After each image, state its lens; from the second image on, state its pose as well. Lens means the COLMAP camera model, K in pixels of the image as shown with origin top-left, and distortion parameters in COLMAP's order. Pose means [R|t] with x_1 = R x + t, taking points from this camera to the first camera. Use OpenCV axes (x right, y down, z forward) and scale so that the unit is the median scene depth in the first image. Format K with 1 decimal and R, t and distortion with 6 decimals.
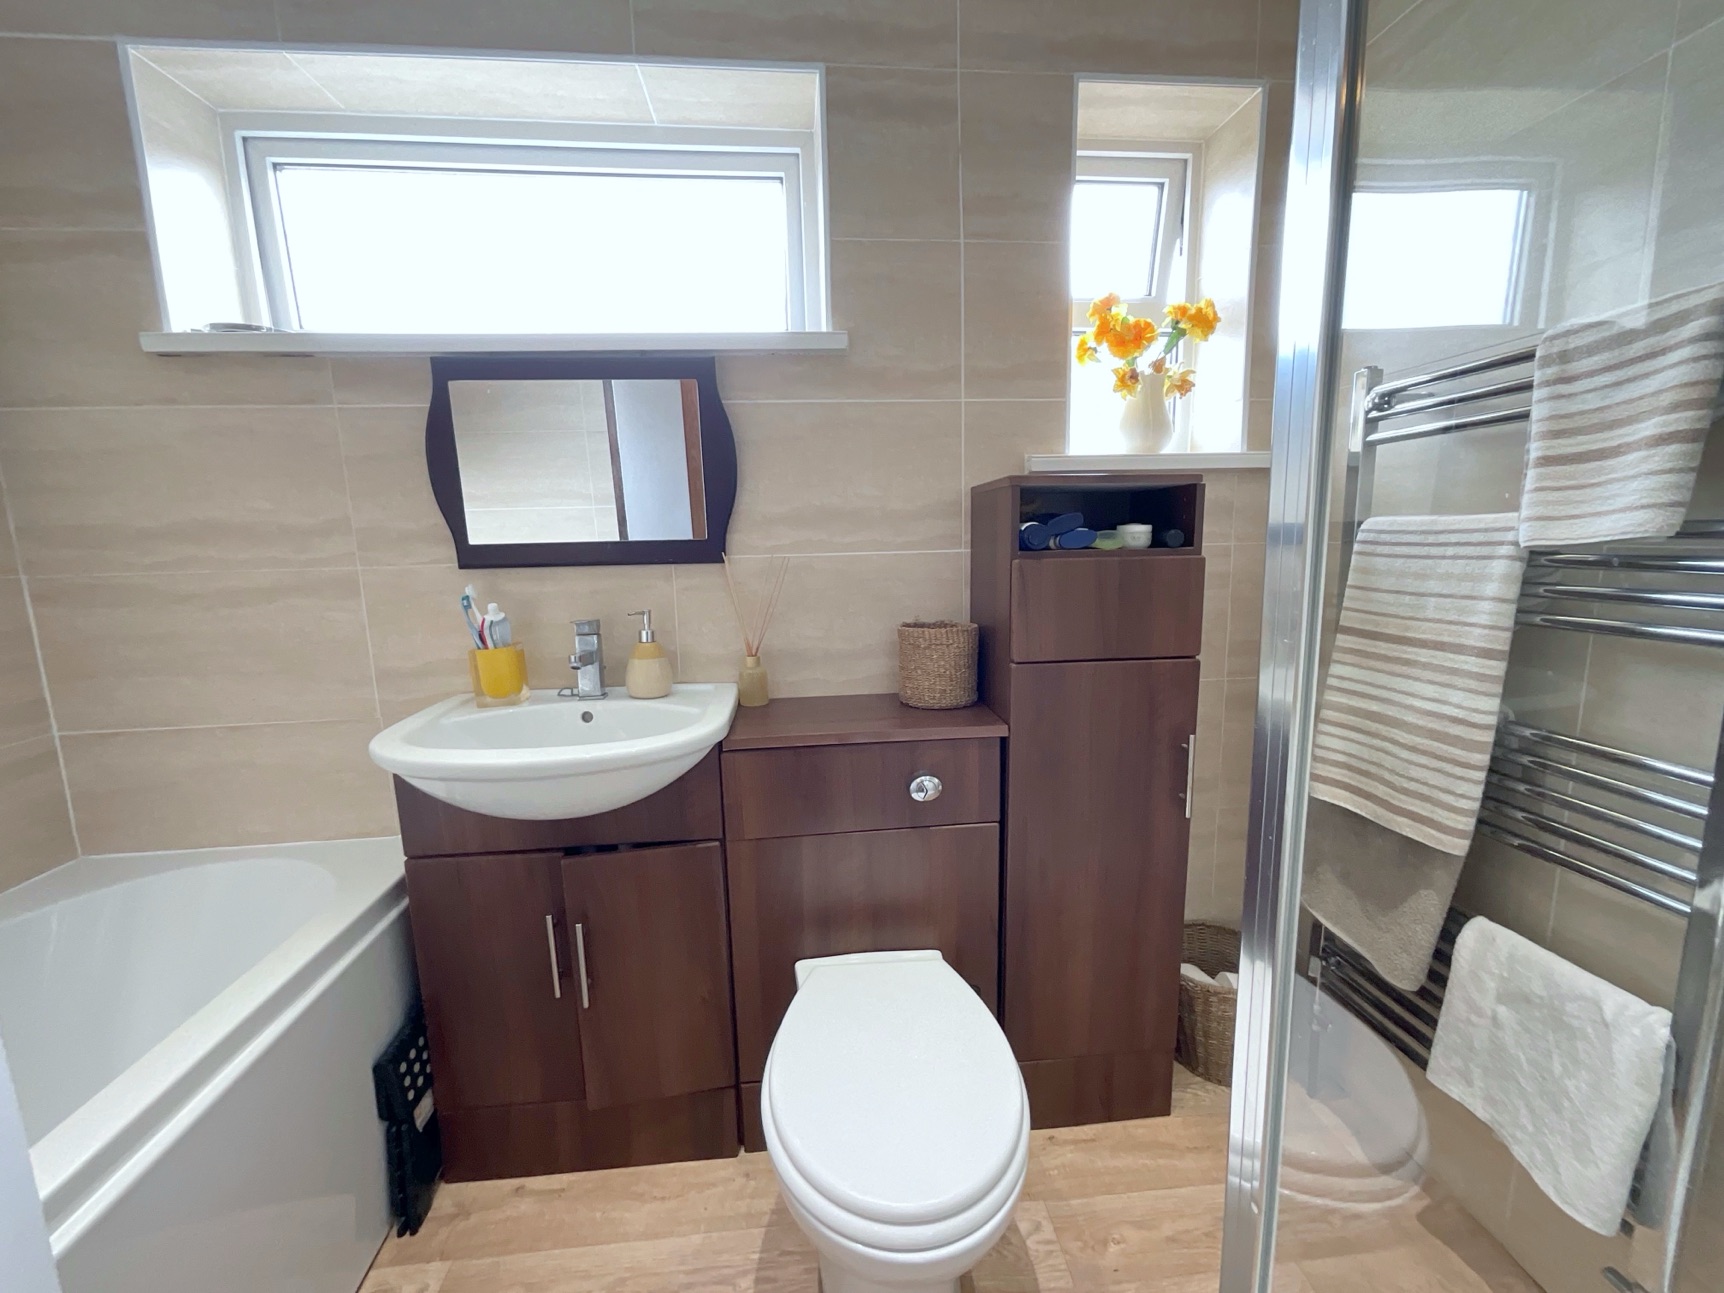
lens RADIAL K [[696.1, 0, 865.3], [0, 696.1, 647.5], [0, 0, 1]] dist [-0.000757, 0.000379]
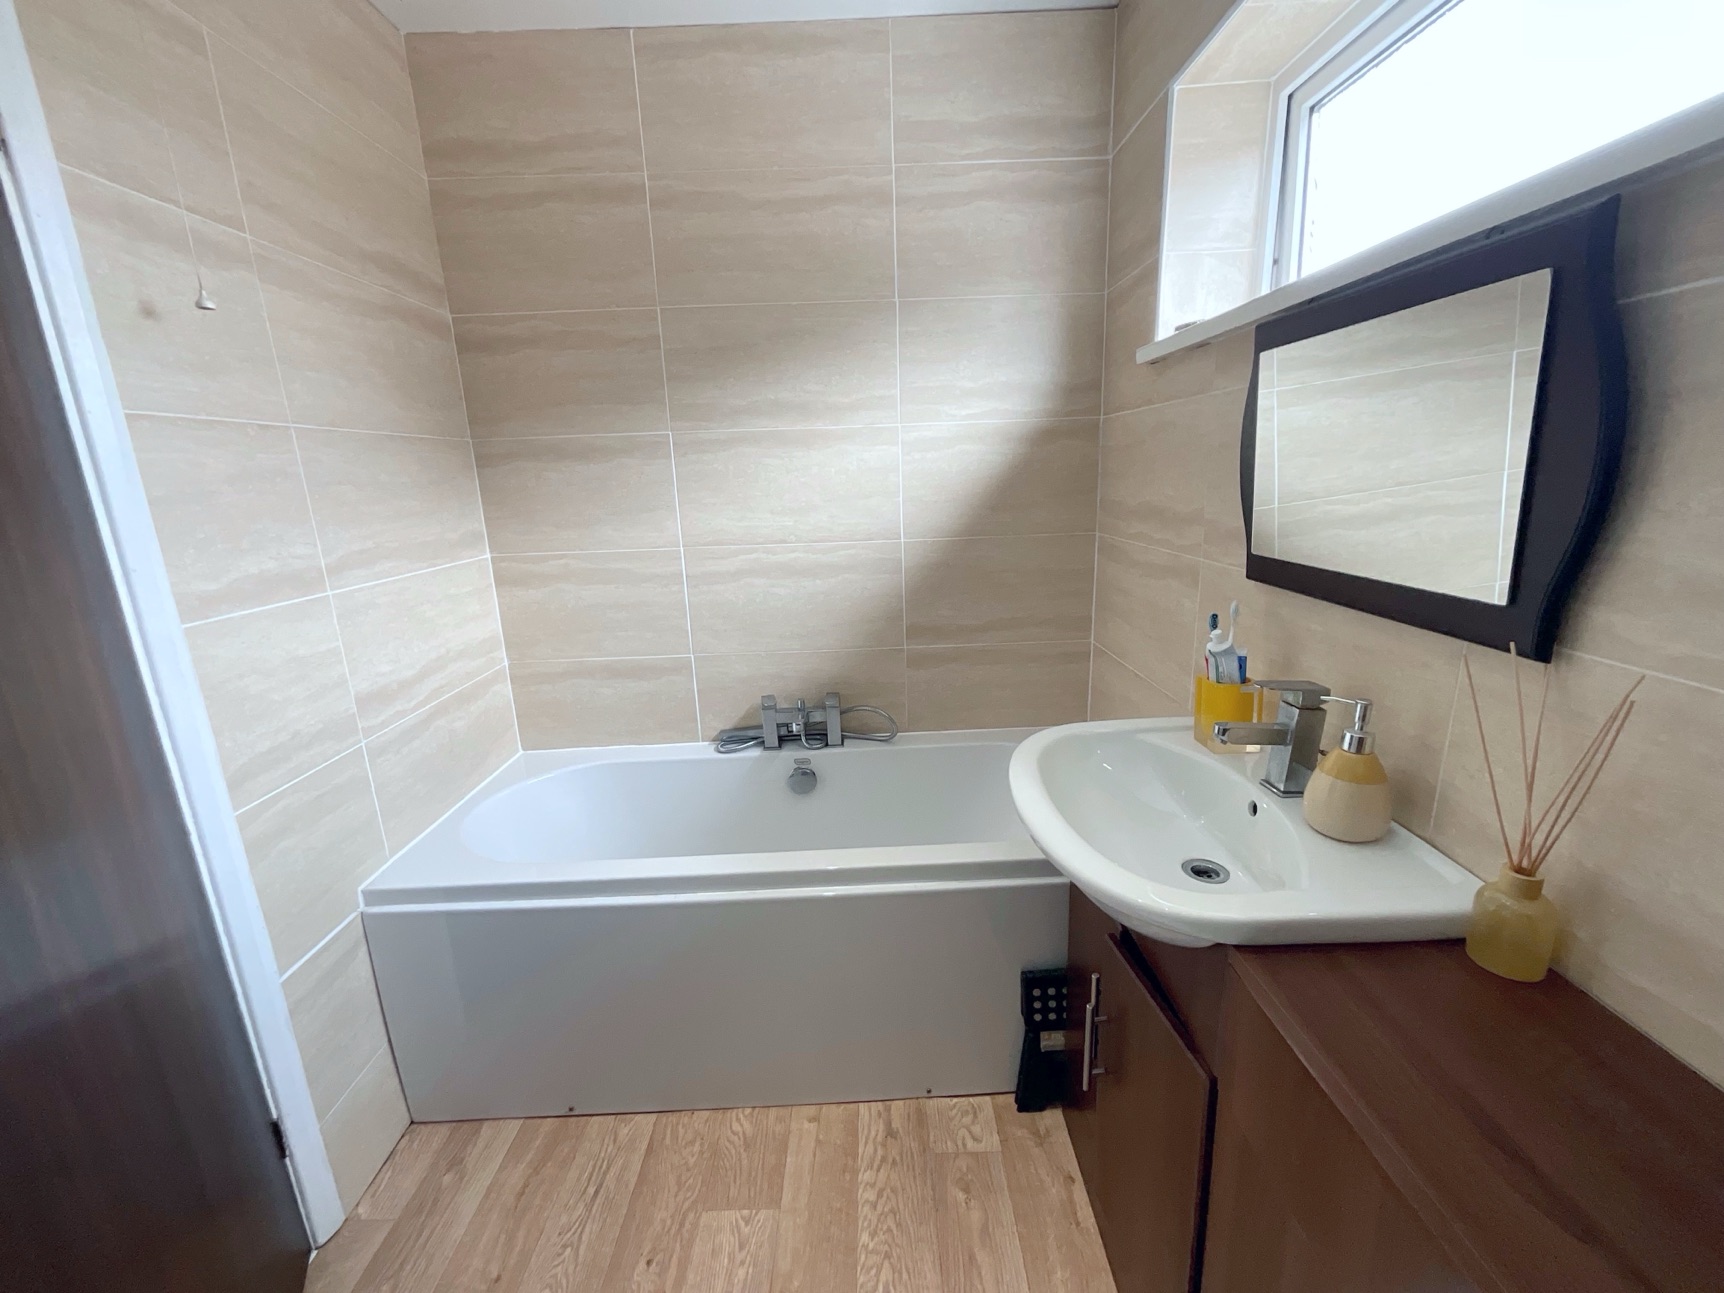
lens RADIAL K [[696.1, 0, 865.3], [0, 696.1, 647.5], [0, 0, 1]] dist [-0.000757, 0.000379]
pose [[-0.088933, 0.273180, -0.957843, 0.321972], [-0.123543, 0.951202, 0.282756, -0.241476], [0.988346, 0.143481, -0.050844, 0.669670]]
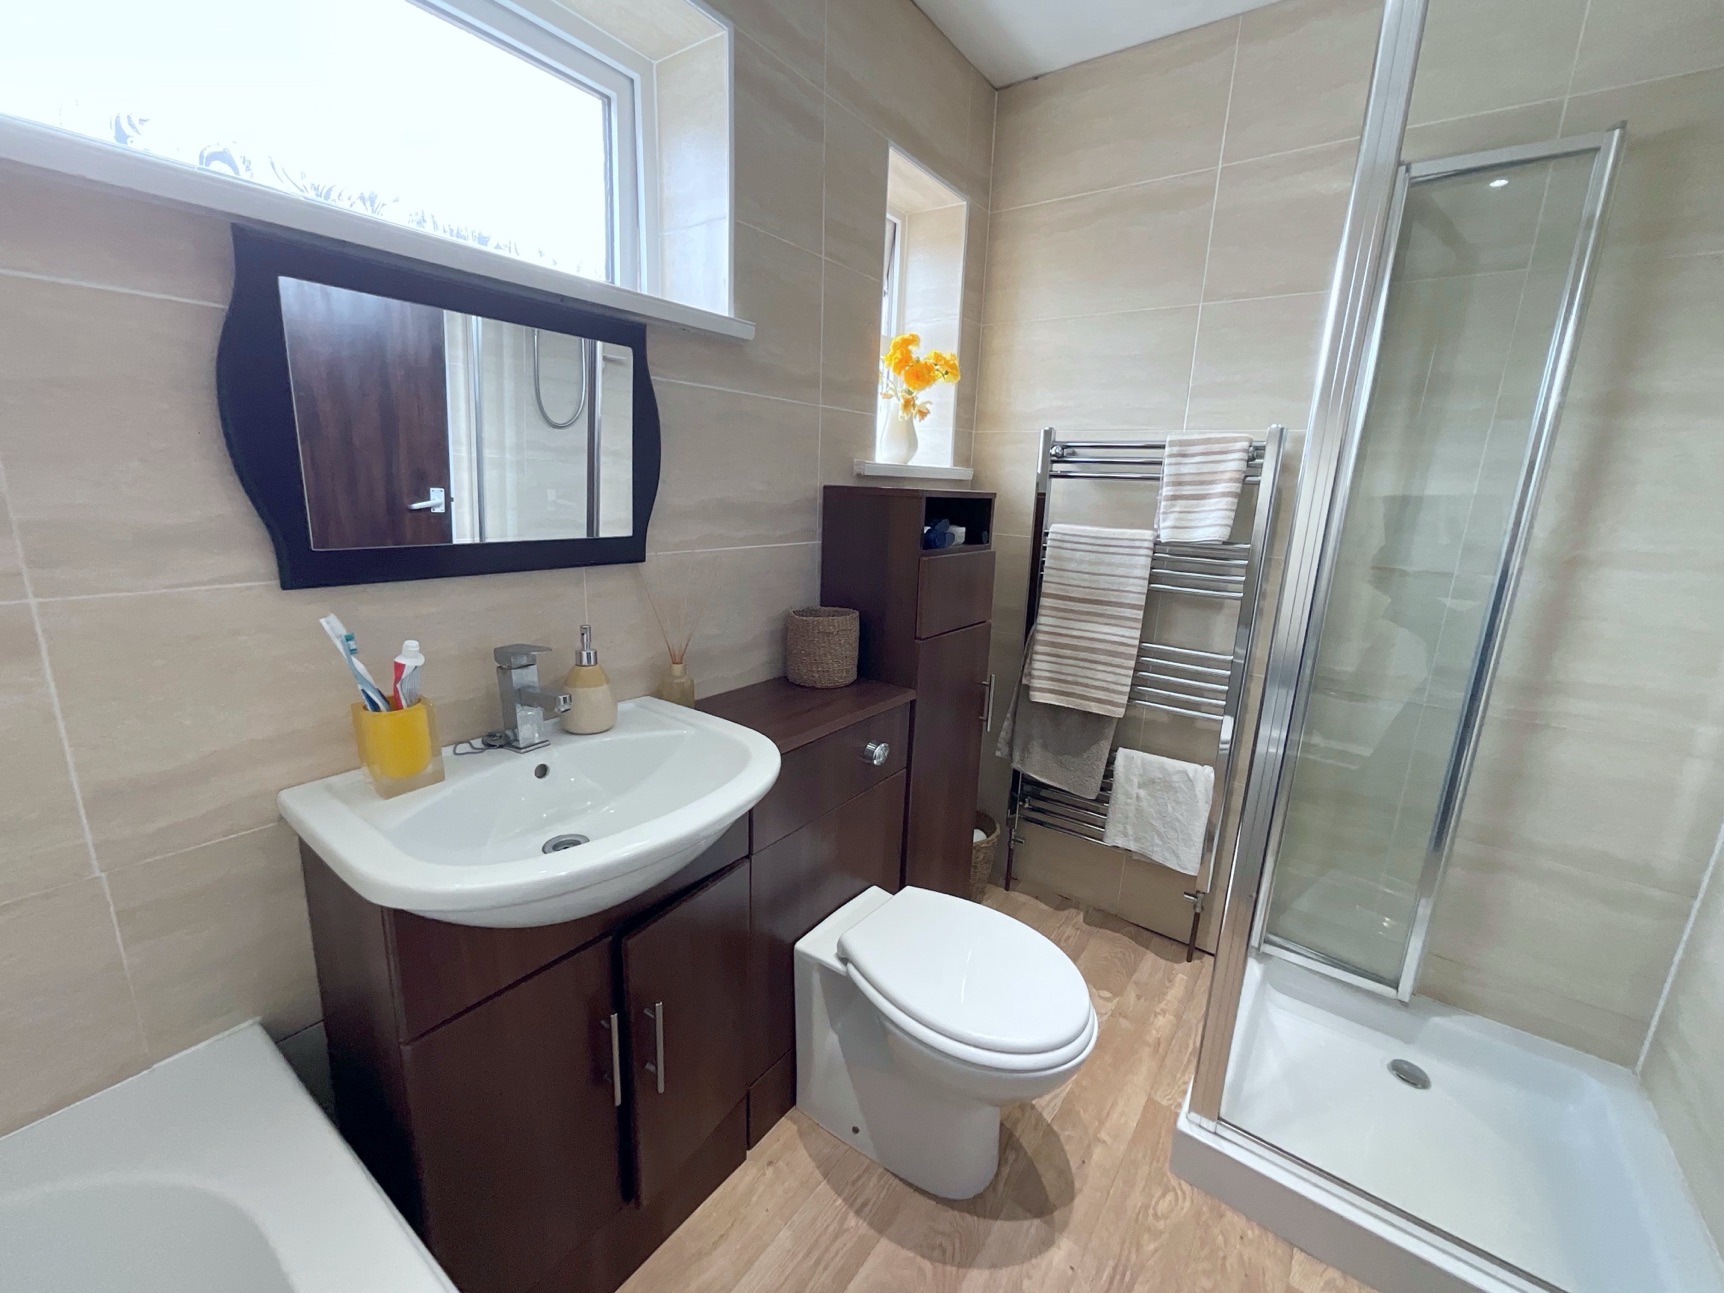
lens RADIAL K [[696.1, 0, 865.3], [0, 696.1, 647.5], [0, 0, 1]] dist [-0.000757, 0.000379]
pose [[0.666305, -0.124680, 0.735182, -0.779383], [0.063734, 0.991837, 0.110444, -0.109382], [-0.742951, -0.026733, 0.668812, 0.237302]]
